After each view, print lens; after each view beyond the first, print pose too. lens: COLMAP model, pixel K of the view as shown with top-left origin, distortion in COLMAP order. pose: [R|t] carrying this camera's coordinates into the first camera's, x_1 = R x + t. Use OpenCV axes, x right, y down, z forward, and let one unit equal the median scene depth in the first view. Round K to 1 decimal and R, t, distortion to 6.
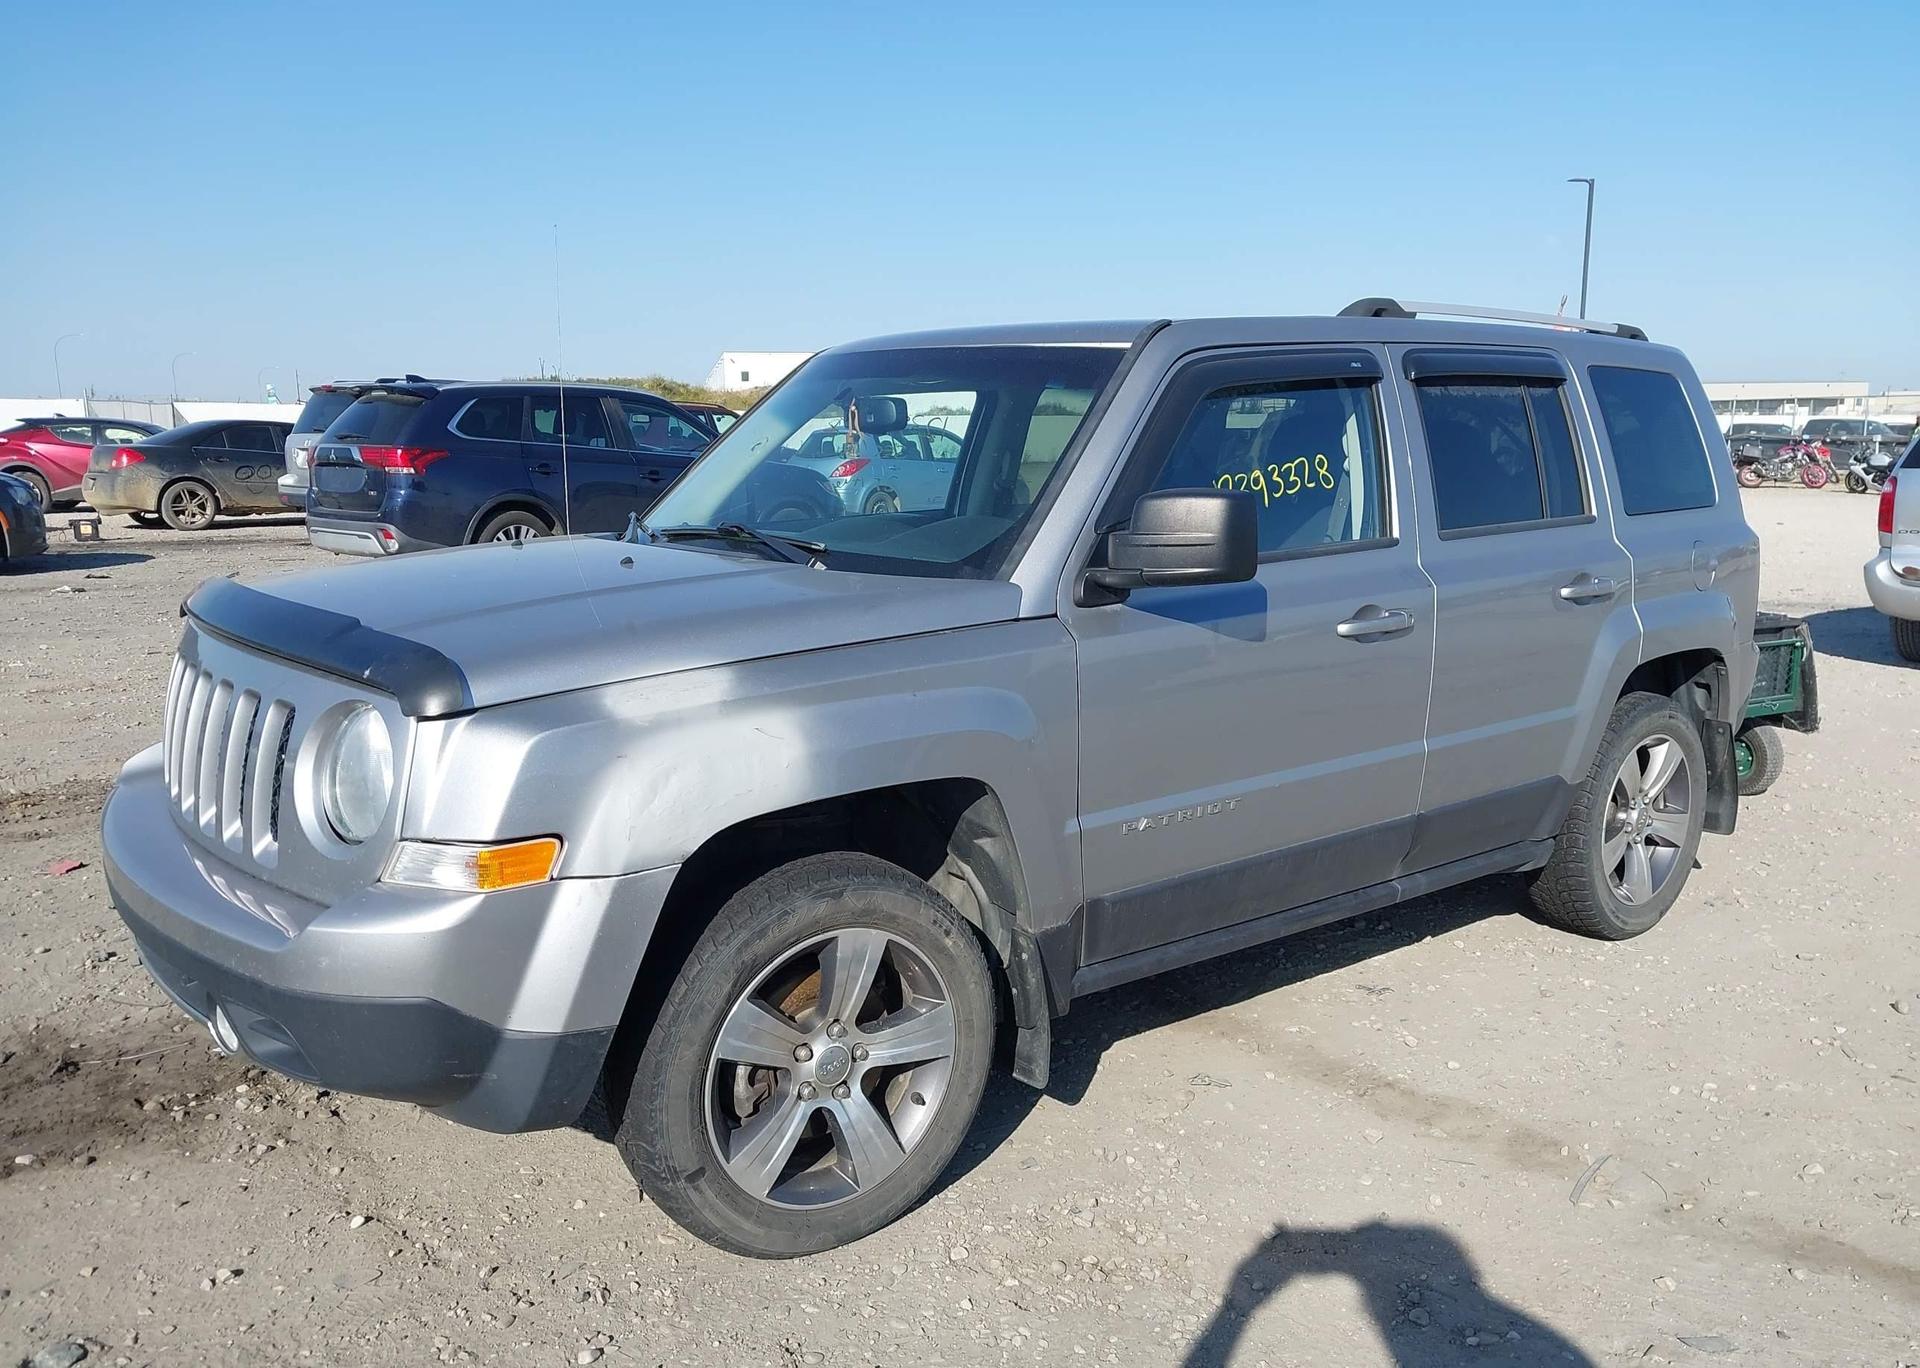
lens RADIAL K [[1693.3, 0, 1045.5], [0, 1693.3, 686.3], [0, 0, 1]] dist [0.059621, -0.097183]
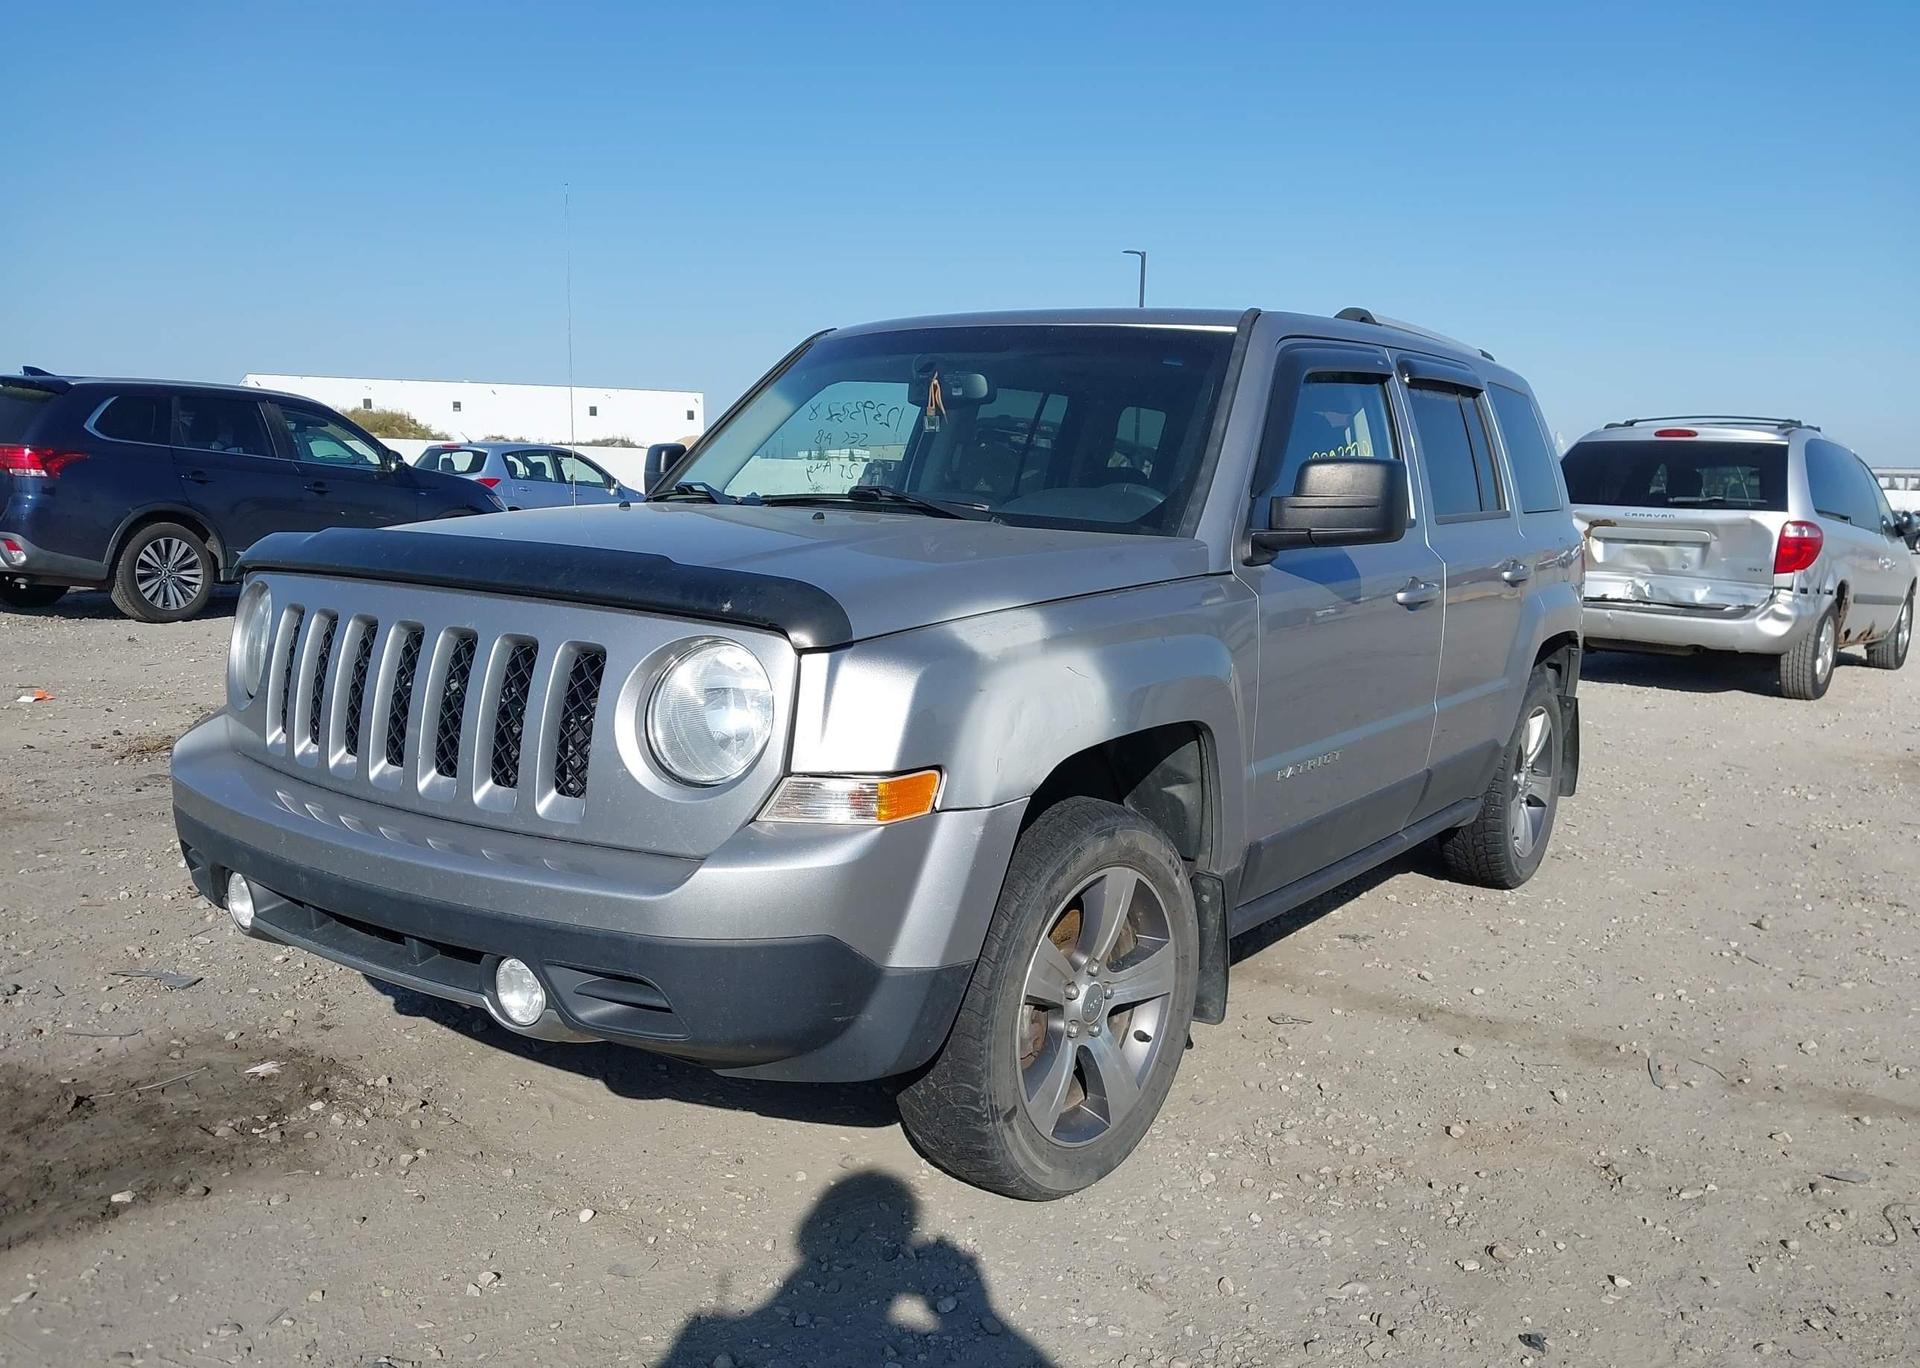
lens RADIAL K [[1701.7, 0, 988.7], [0, 1701.7, 686.6], [0, 0, 1]] dist [0.013977, -0.000875]
pose [[0.950317, -0.010393, 0.311109, -0.486044], [0.022055, 0.999179, -0.033993, 0.064121], [-0.310500, 0.039166, 0.949766, 0.039644]]
